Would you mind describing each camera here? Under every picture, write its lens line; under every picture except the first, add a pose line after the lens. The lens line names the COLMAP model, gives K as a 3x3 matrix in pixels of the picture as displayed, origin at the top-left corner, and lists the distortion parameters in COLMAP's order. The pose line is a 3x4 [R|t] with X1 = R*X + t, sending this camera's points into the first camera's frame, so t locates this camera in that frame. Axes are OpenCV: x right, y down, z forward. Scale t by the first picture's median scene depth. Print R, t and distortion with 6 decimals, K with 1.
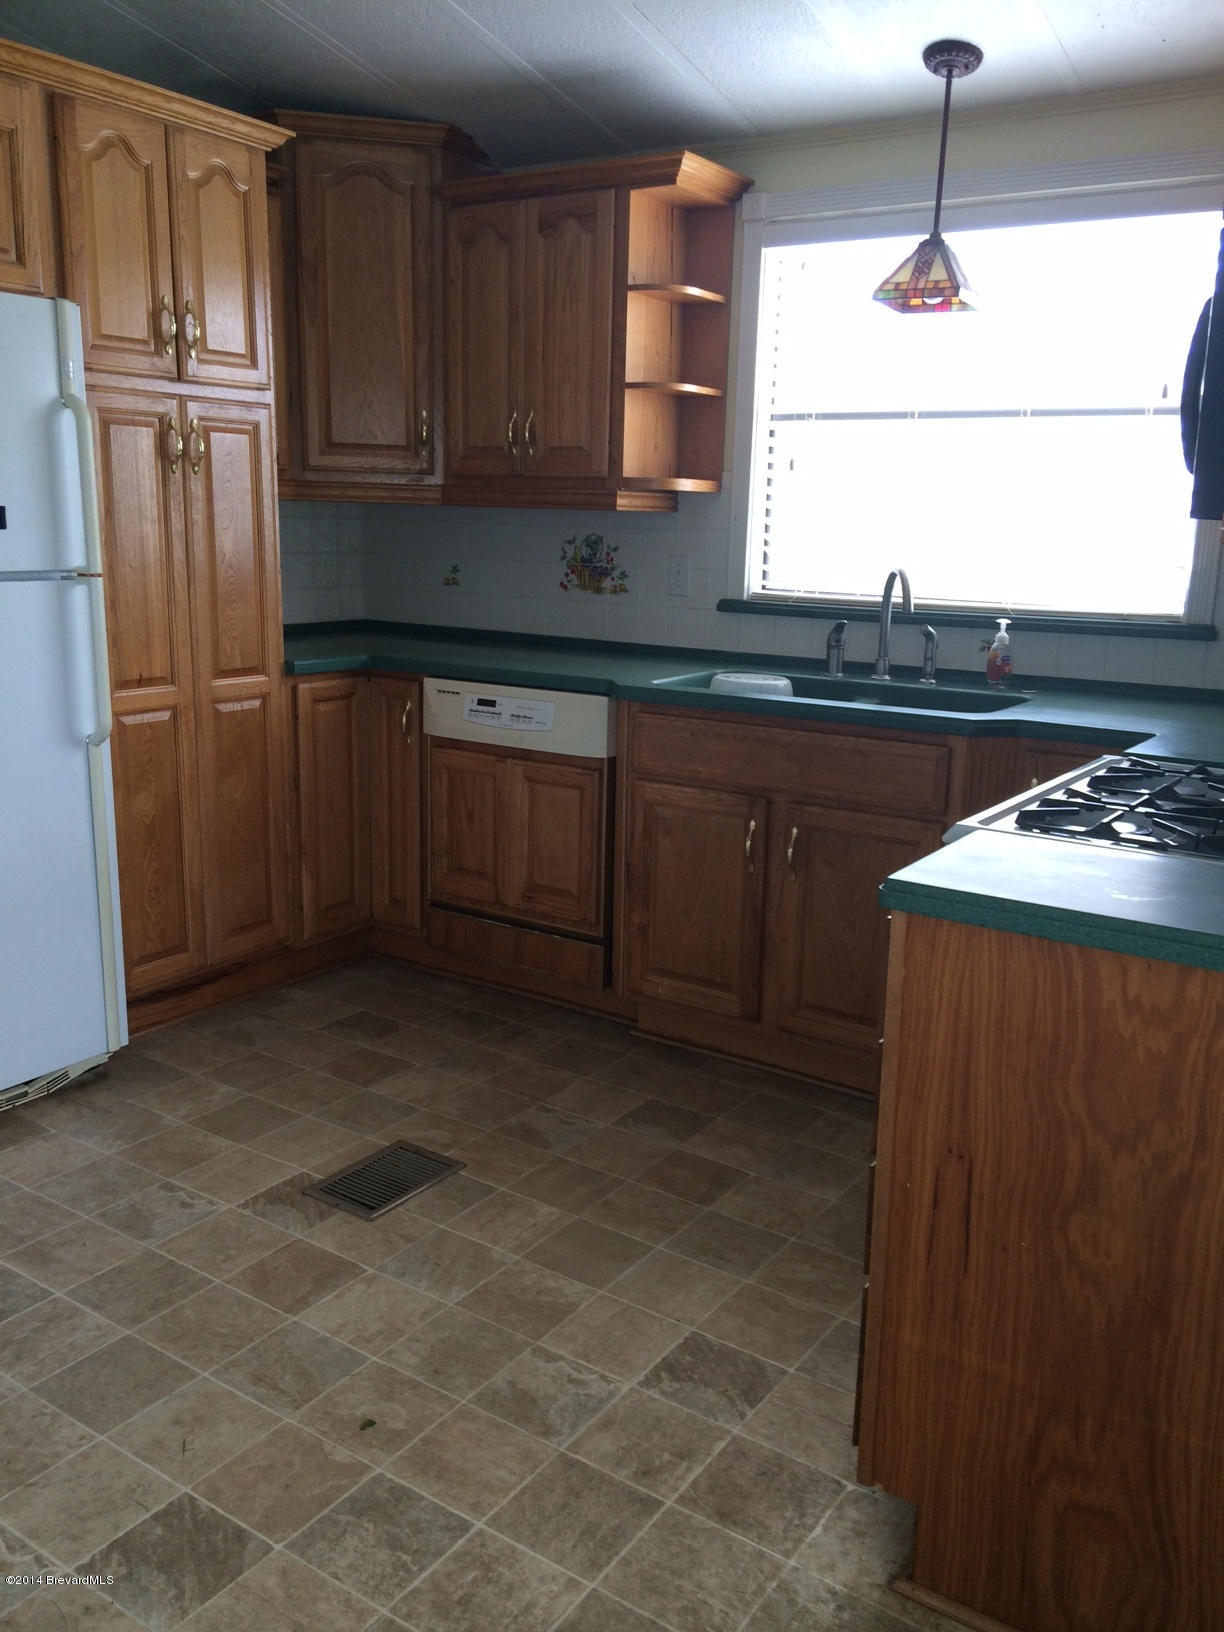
lens RADIAL K [[1374.5, 0, 620.6], [0, 1374.5, 812.0], [0, 0, 1]] dist [0.082071, -0.110837]
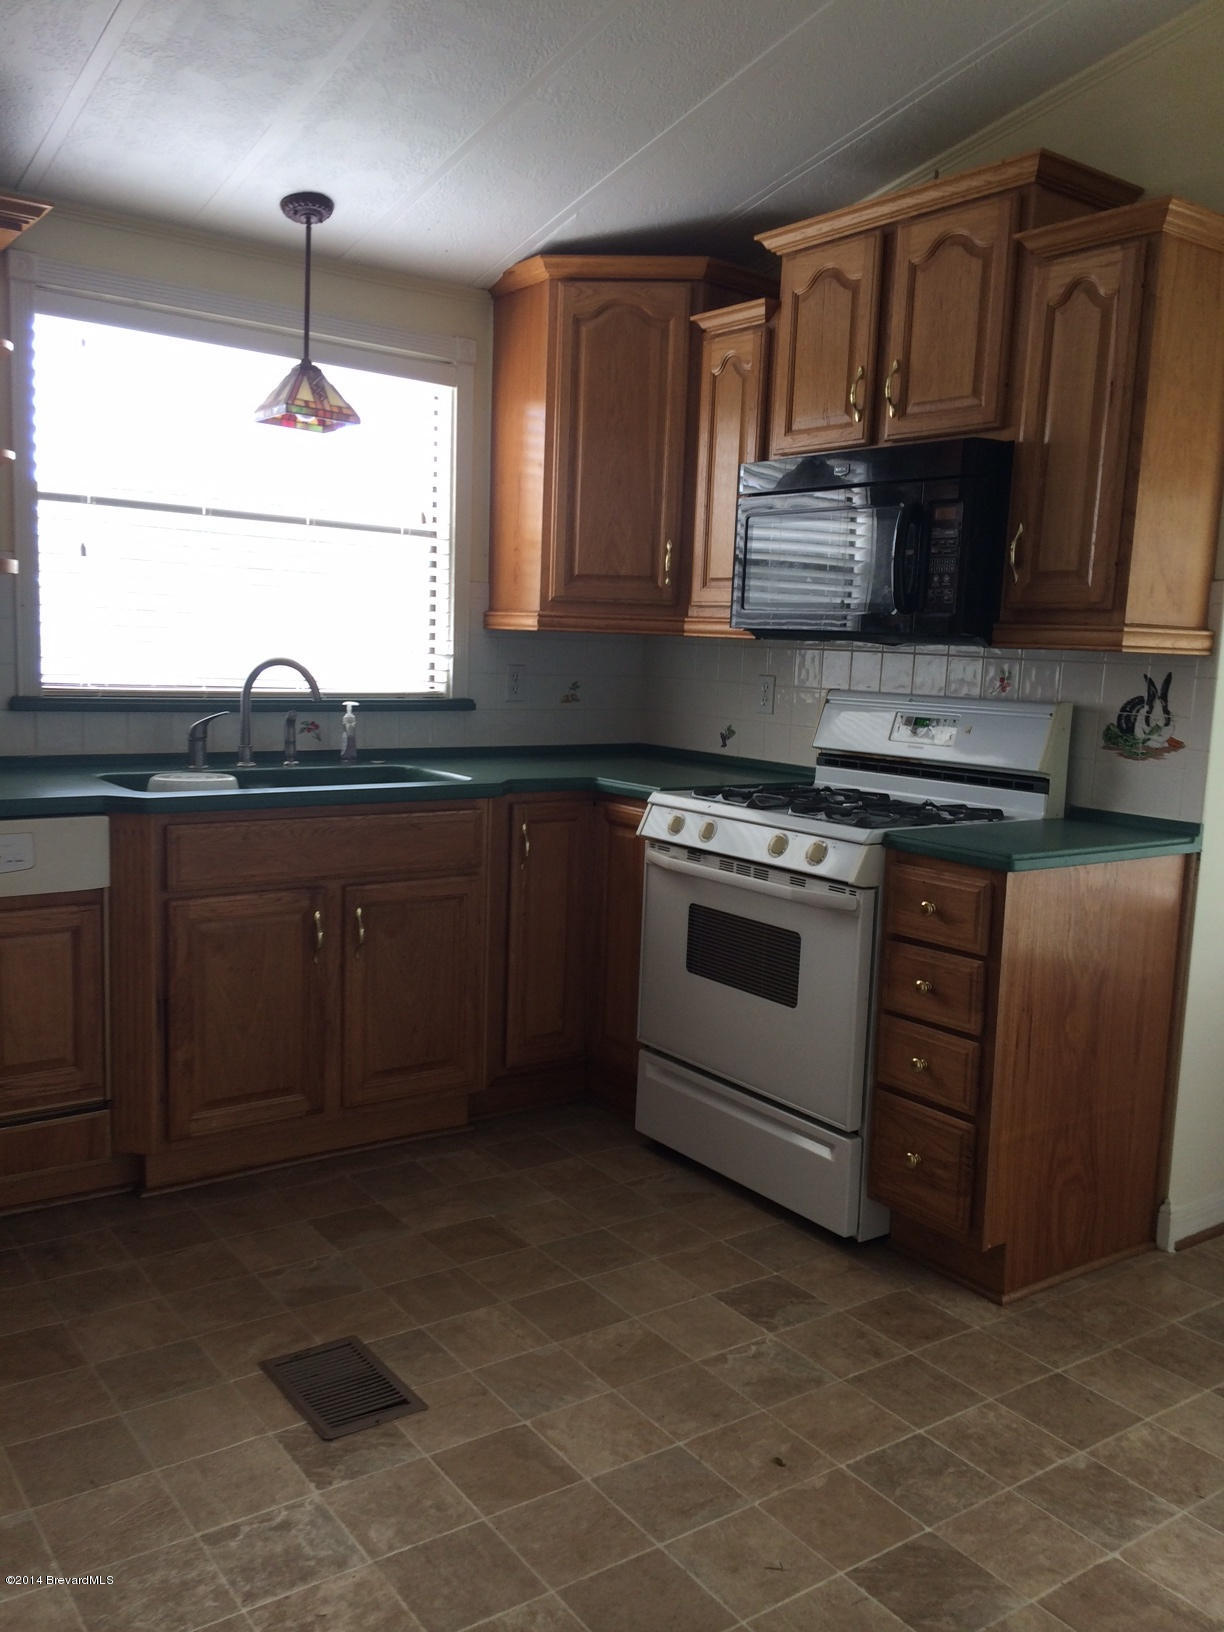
lens RADIAL K [[1374.5, 0, 604.2], [0, 1374.5, 811.8], [0, 0, 1]] dist [0.082071, -0.110837]
pose [[0.345663, -0.128742, 0.929485, -0.878525], [0.170675, 0.982647, 0.072633, -0.119159], [-0.922706, 0.133533, 0.361638, 0.499746]]
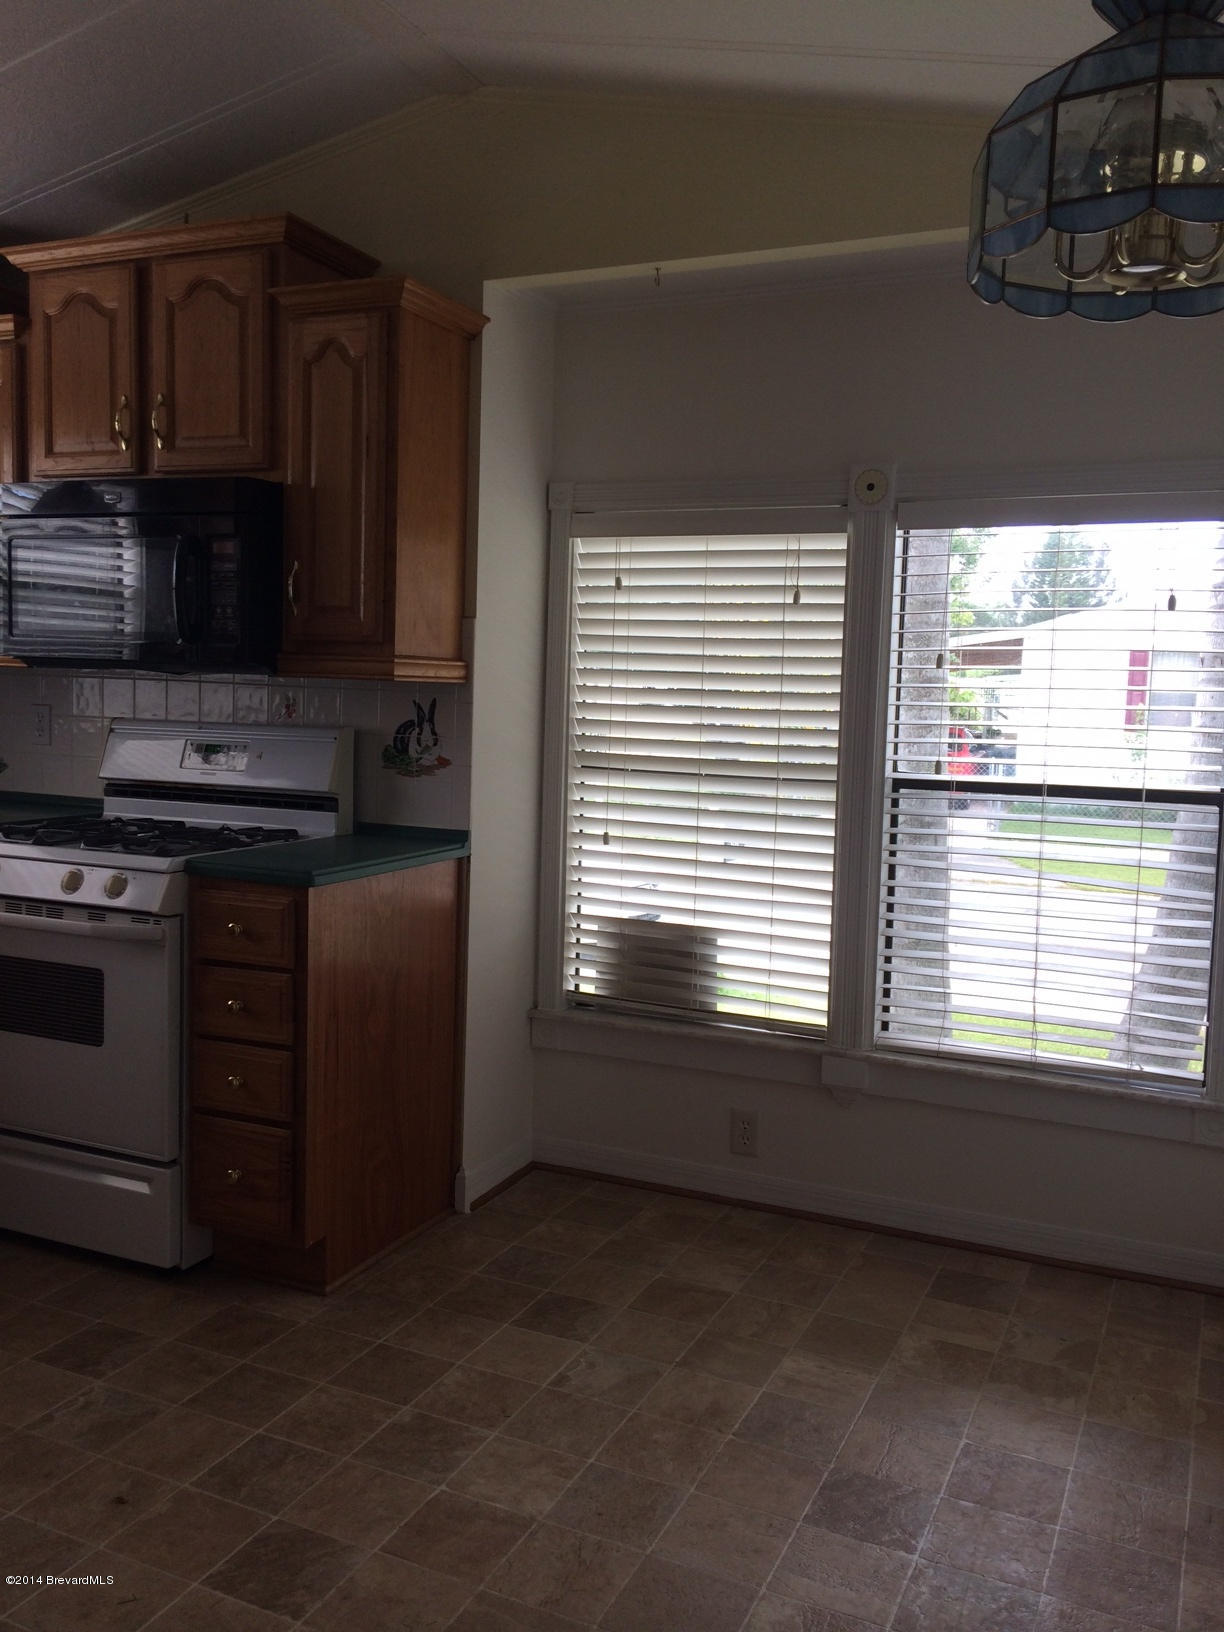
lens RADIAL K [[1374.5, 0, 615.6], [0, 1374.5, 811.5], [0, 0, 1]] dist [0.082071, -0.110837]
pose [[-0.168316, -0.119635, 0.978446, -0.927333], [0.176703, 0.972867, 0.149350, -0.127956], [-0.969766, 0.198032, -0.142609, 0.508380]]
